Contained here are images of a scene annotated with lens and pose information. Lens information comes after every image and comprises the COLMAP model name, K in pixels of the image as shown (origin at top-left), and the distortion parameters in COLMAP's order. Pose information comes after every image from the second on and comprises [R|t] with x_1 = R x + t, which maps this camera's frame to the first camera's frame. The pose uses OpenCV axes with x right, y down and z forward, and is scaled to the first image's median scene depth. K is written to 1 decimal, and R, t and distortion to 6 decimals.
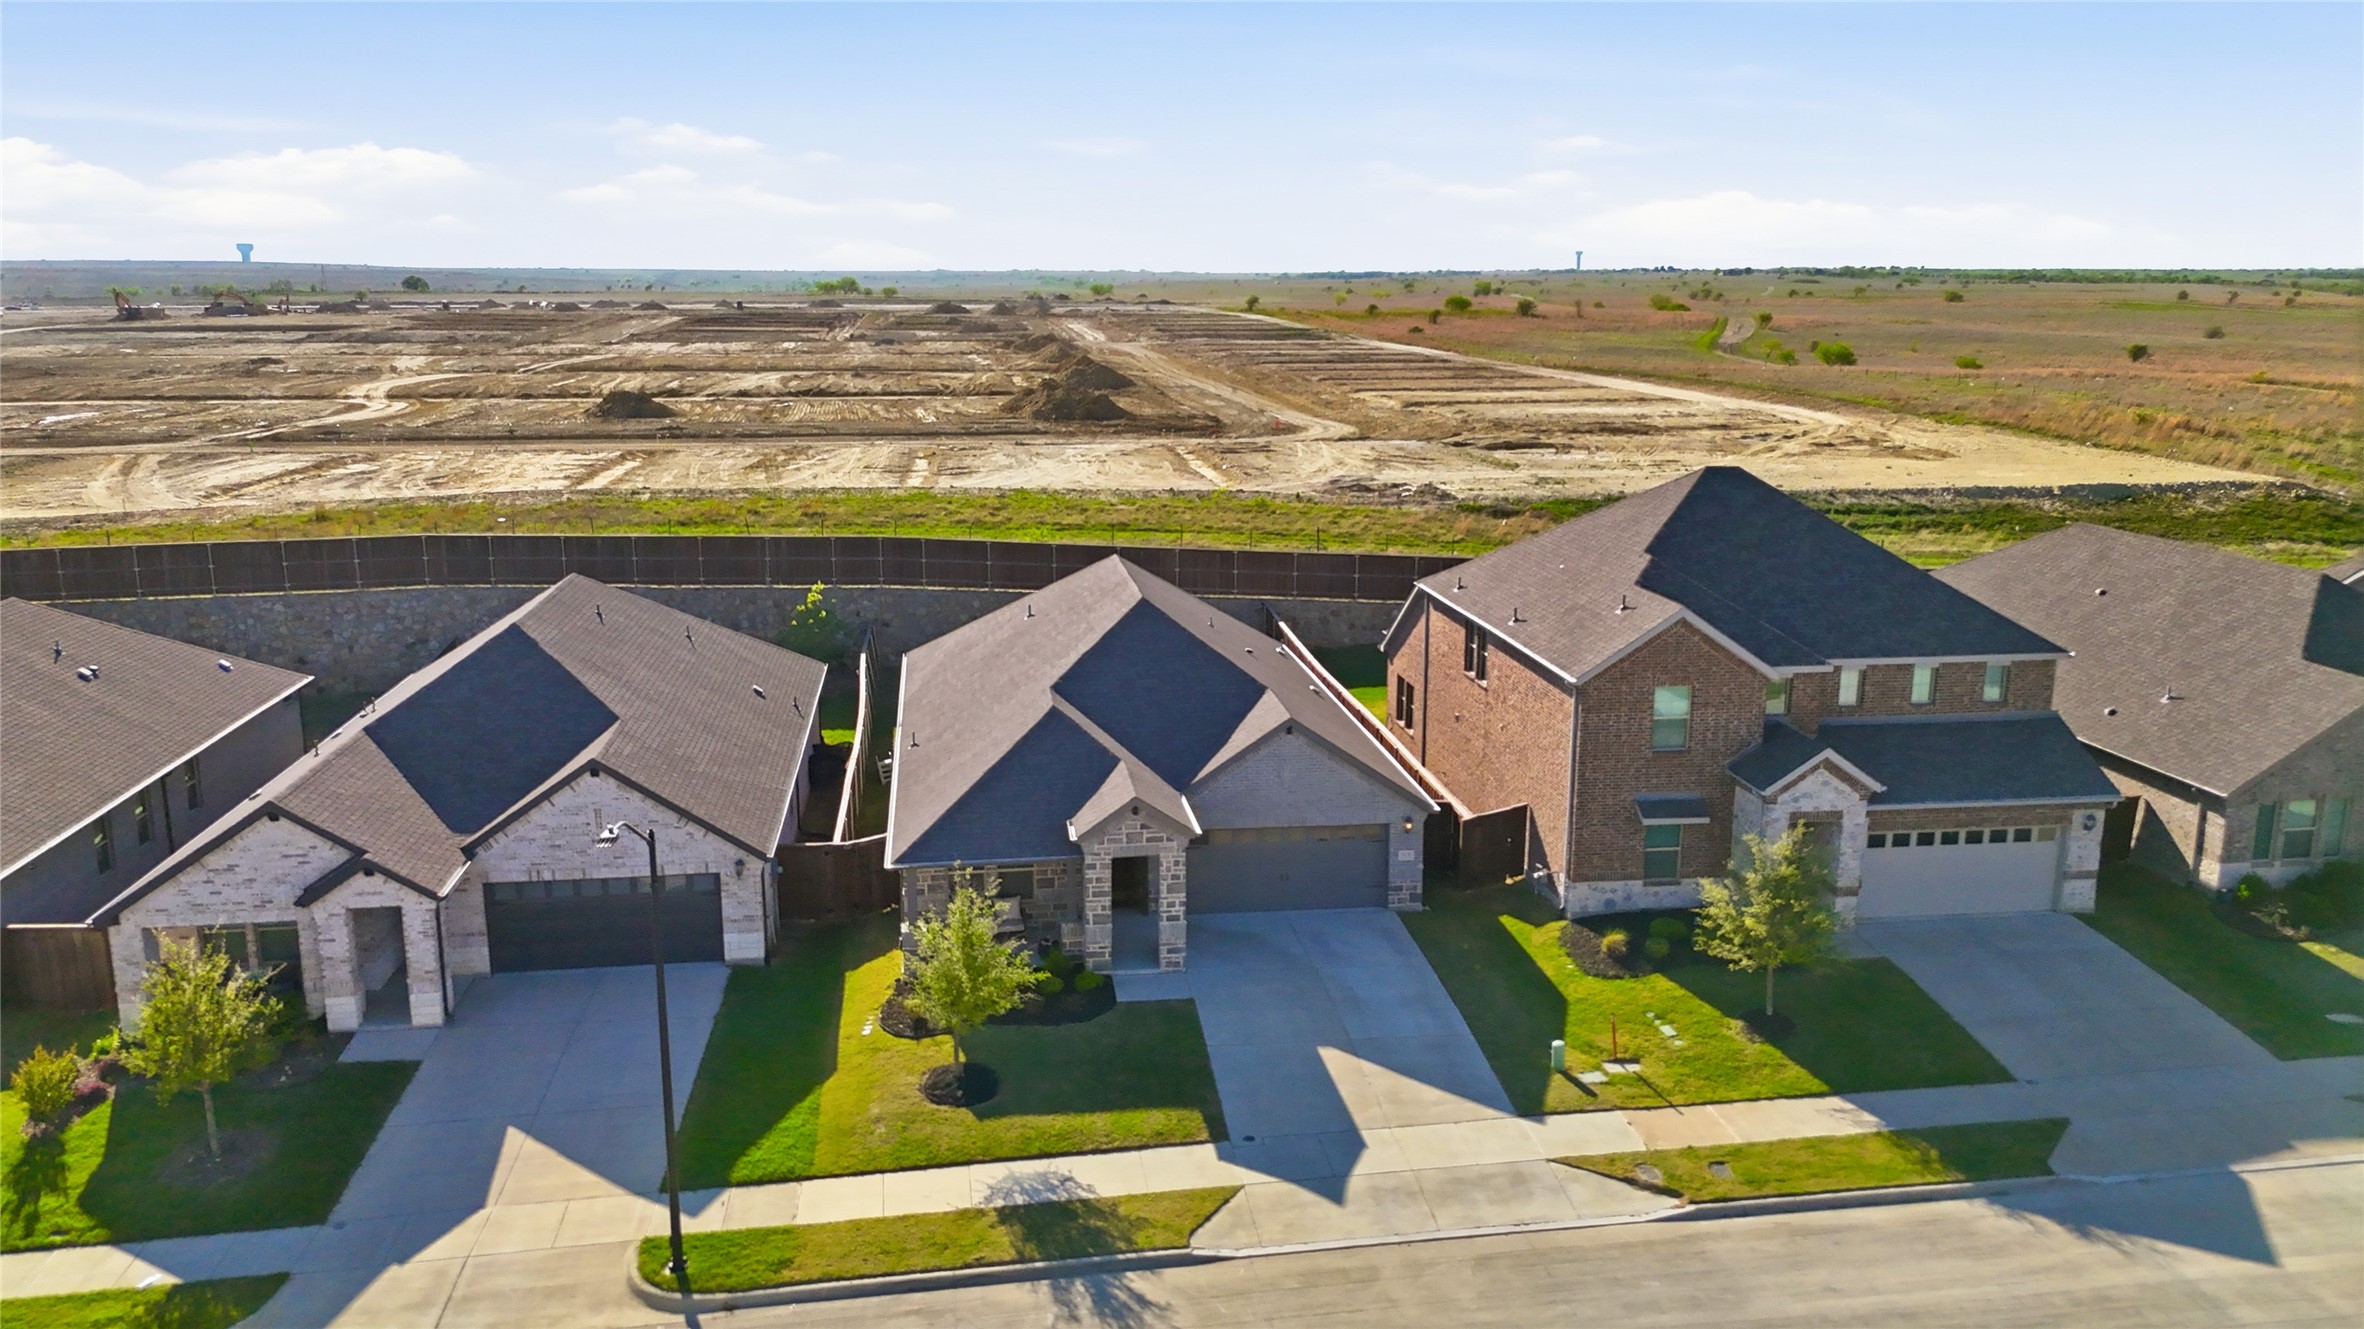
lens RADIAL K [[1742.1, 0, 1187.4], [0, 1742.1, 662.3], [0, 0, 1]] dist [0.068343, -0.061678]
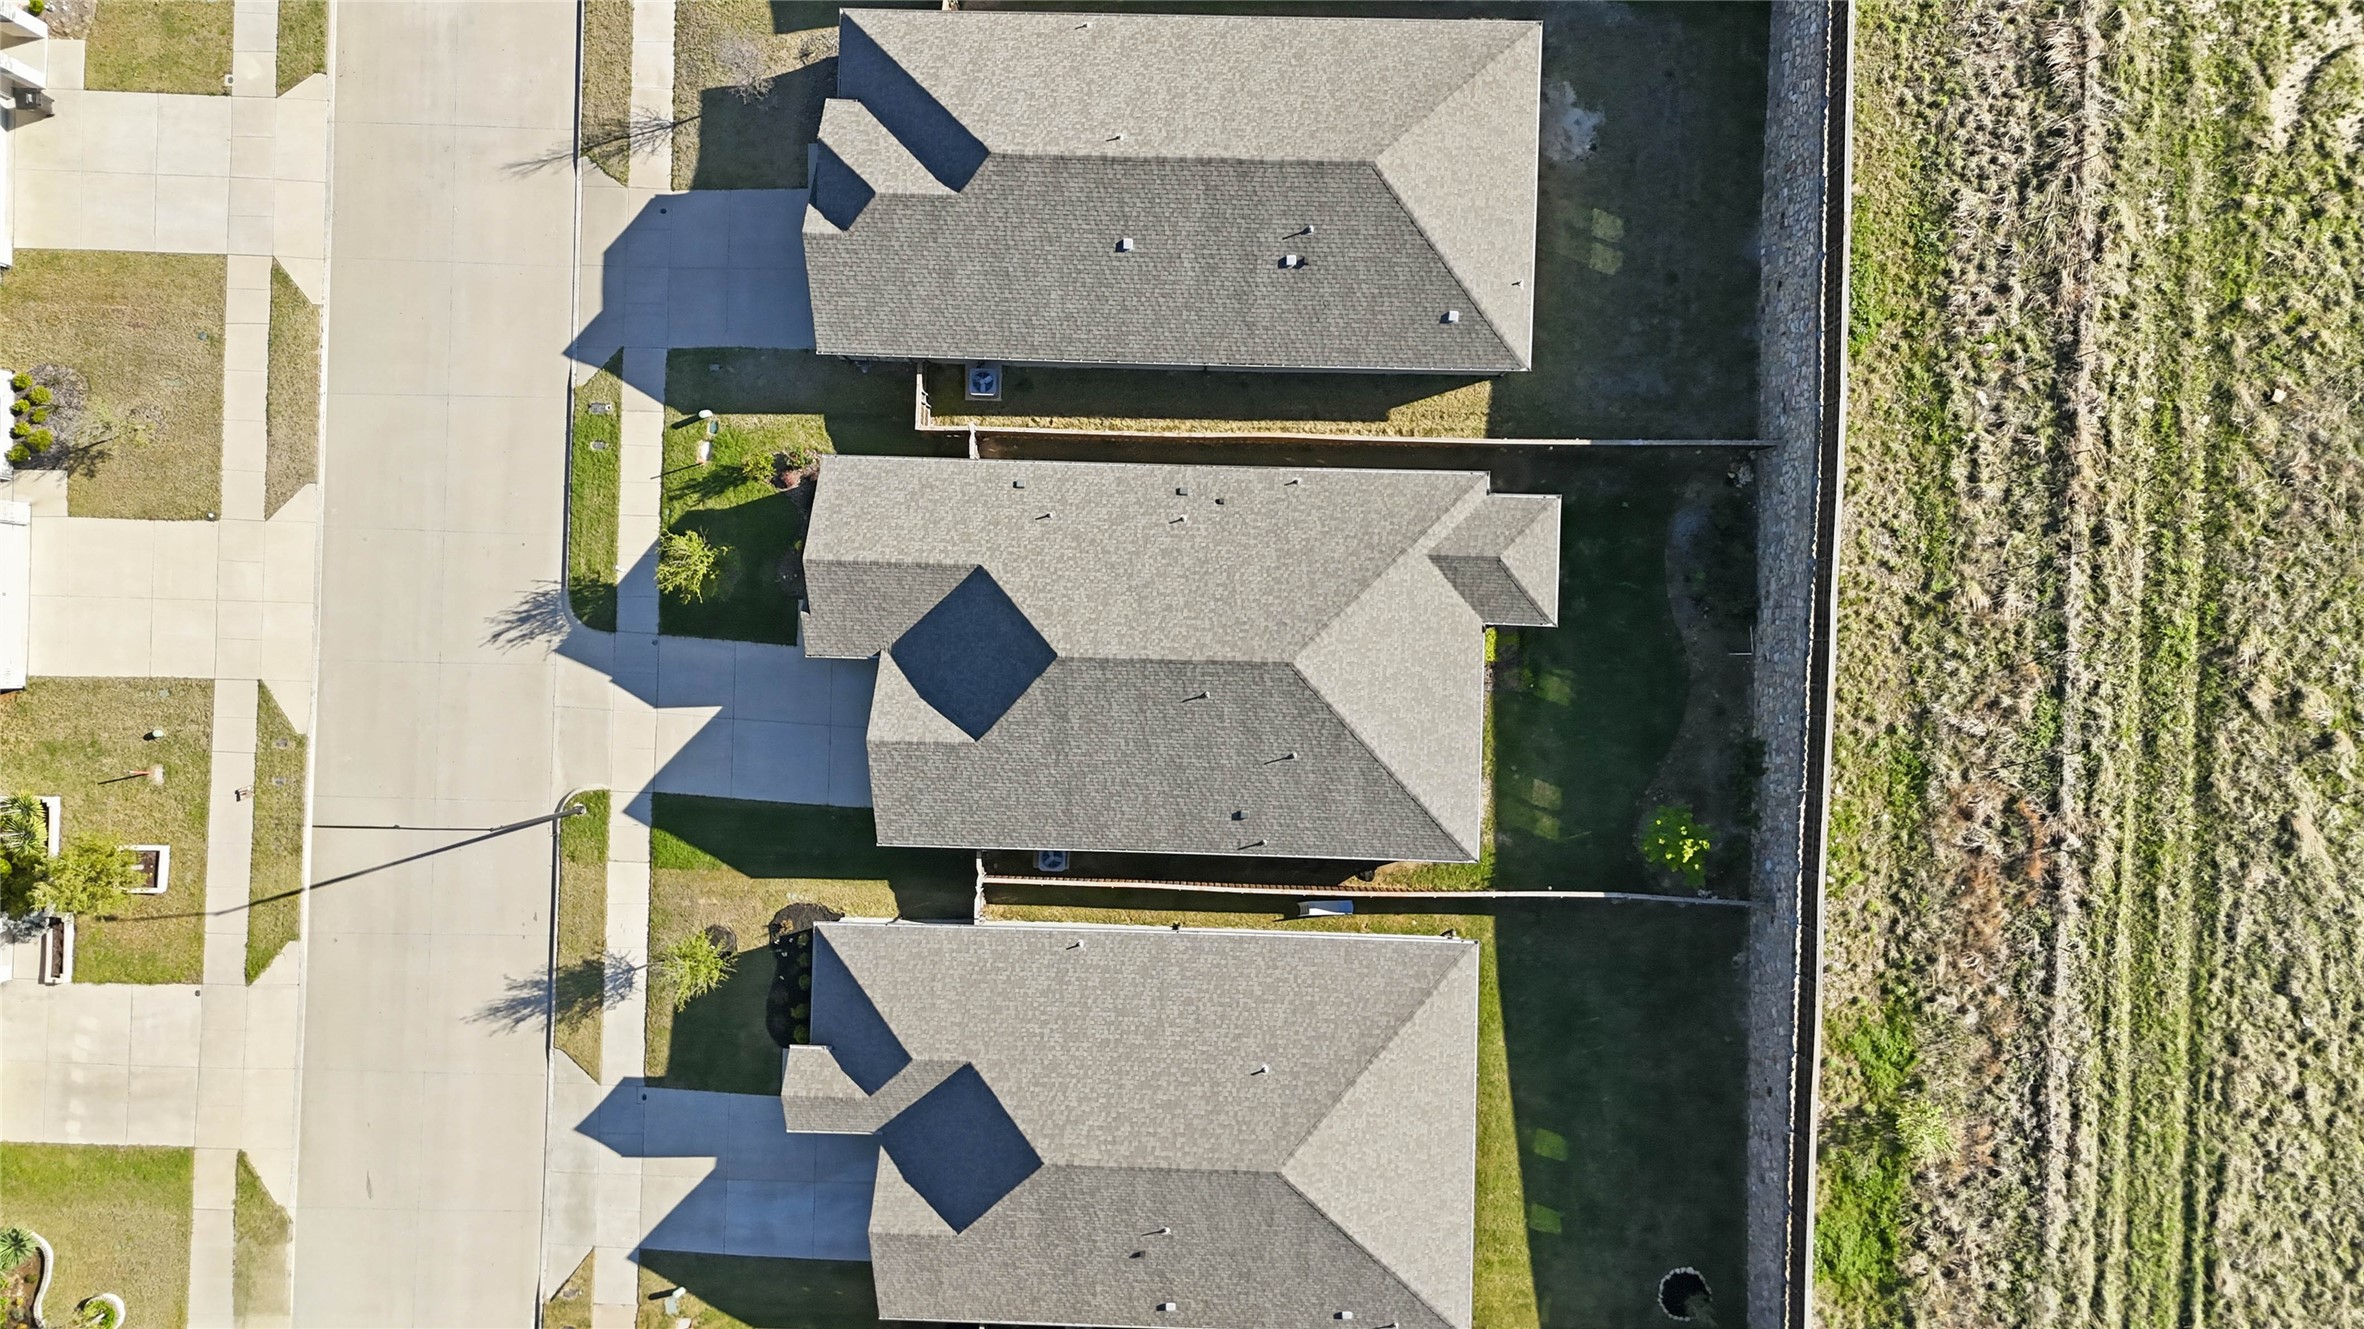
lens RADIAL K [[1742.1, 0, 1187.4], [0, 1742.1, 662.3], [0, 0, 1]] dist [0.068343, -0.061678]
pose [[-0.166344, 0.986061, 0.003624, -0.452029], [-0.195219, -0.036534, 0.980079, -1.430035], [0.966550, 0.162323, 0.198575, 0.954348]]
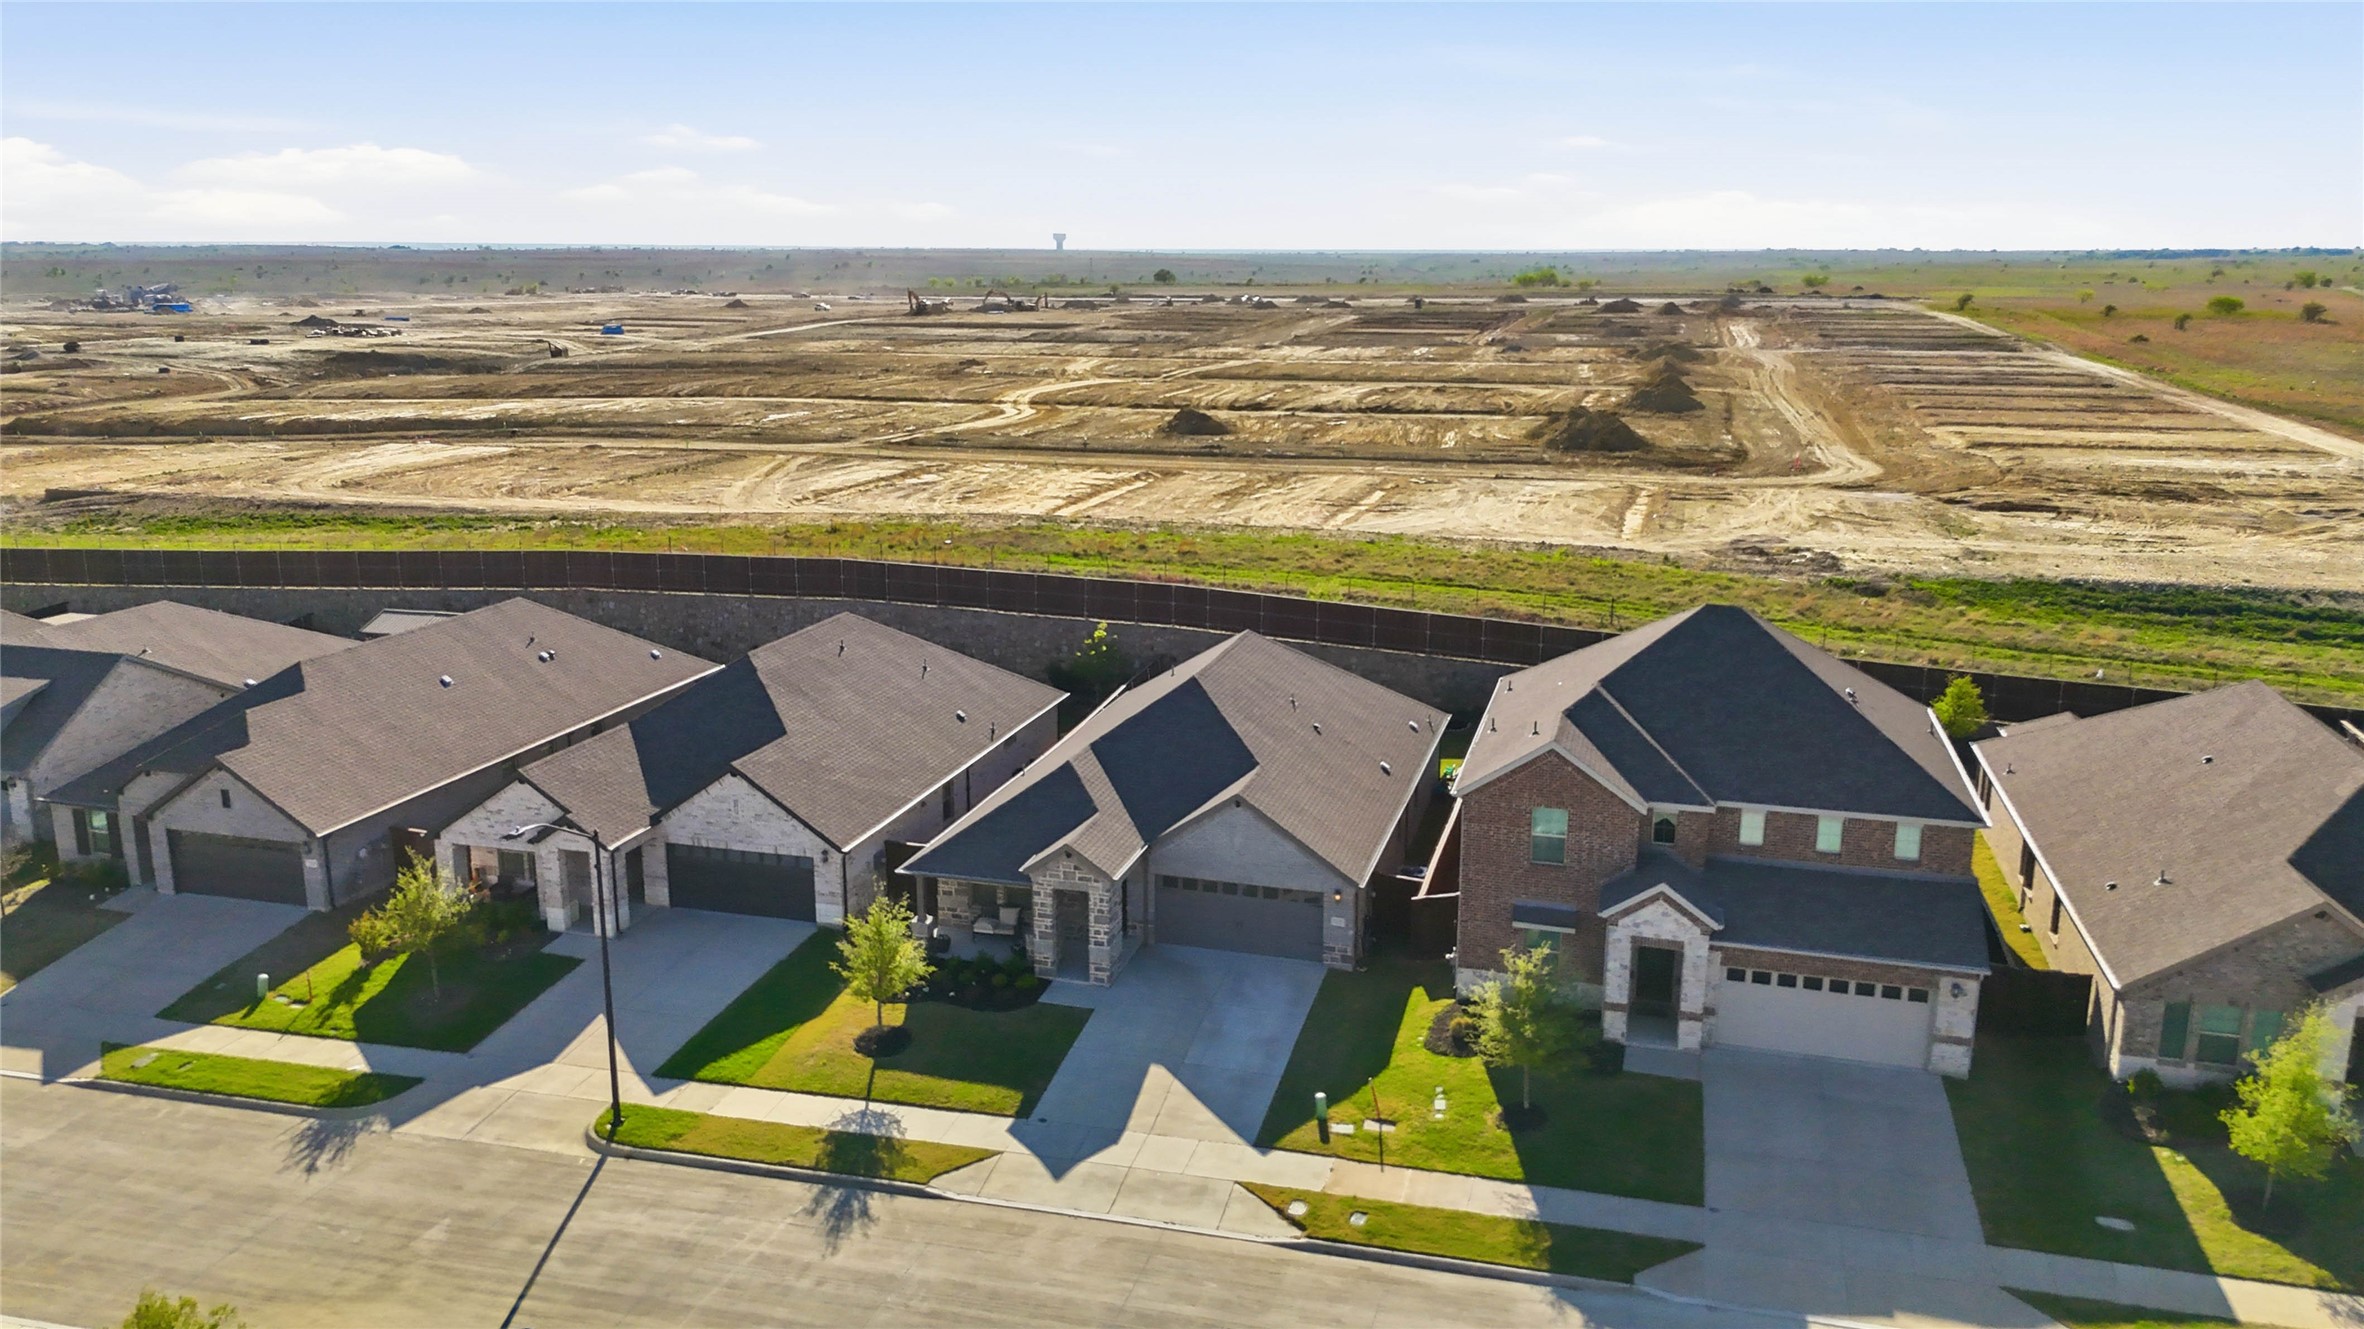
lens RADIAL K [[1742.1, 0, 1187.4], [0, 1742.1, 662.3], [0, 0, 1]] dist [0.068343, -0.061678]
pose [[0.915604, 0.092900, -0.391203, 0.522790], [-0.088569, 0.995644, 0.029144, -0.097058], [0.392206, 0.007964, 0.919843, -0.131678]]
